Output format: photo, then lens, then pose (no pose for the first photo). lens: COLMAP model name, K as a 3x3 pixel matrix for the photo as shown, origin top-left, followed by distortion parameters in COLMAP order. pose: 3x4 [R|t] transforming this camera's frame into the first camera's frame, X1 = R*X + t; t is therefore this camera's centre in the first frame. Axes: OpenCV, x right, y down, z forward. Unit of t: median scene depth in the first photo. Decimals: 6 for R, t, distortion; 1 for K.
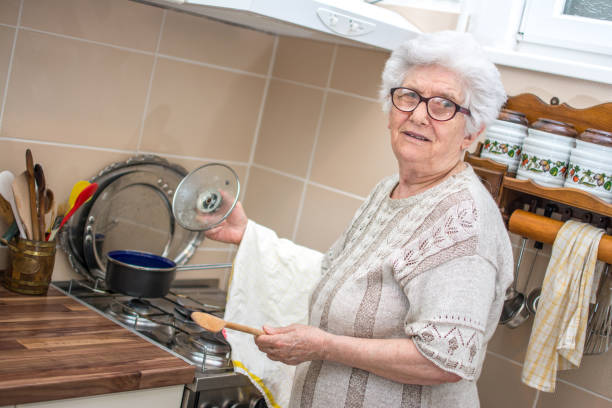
lens RADIAL K [[930.5, 0, 306.0], [0, 930.5, 204.0], [0, 0, 1]] dist [-0.696355, 3.882934]
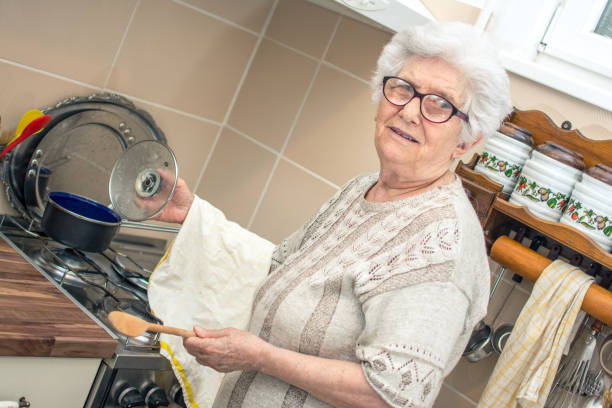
lens RADIAL K [[911.1, 0, 338.7], [0, 911.1, 203.4], [0, 0, 1]] dist [-0.005158, -0.670408]
pose [[0.980781, 0.179970, 0.075361, 0.000529], [-0.182436, 0.982842, 0.027171, -0.021221], [-0.069178, -0.040397, 0.996786, 0.115865]]
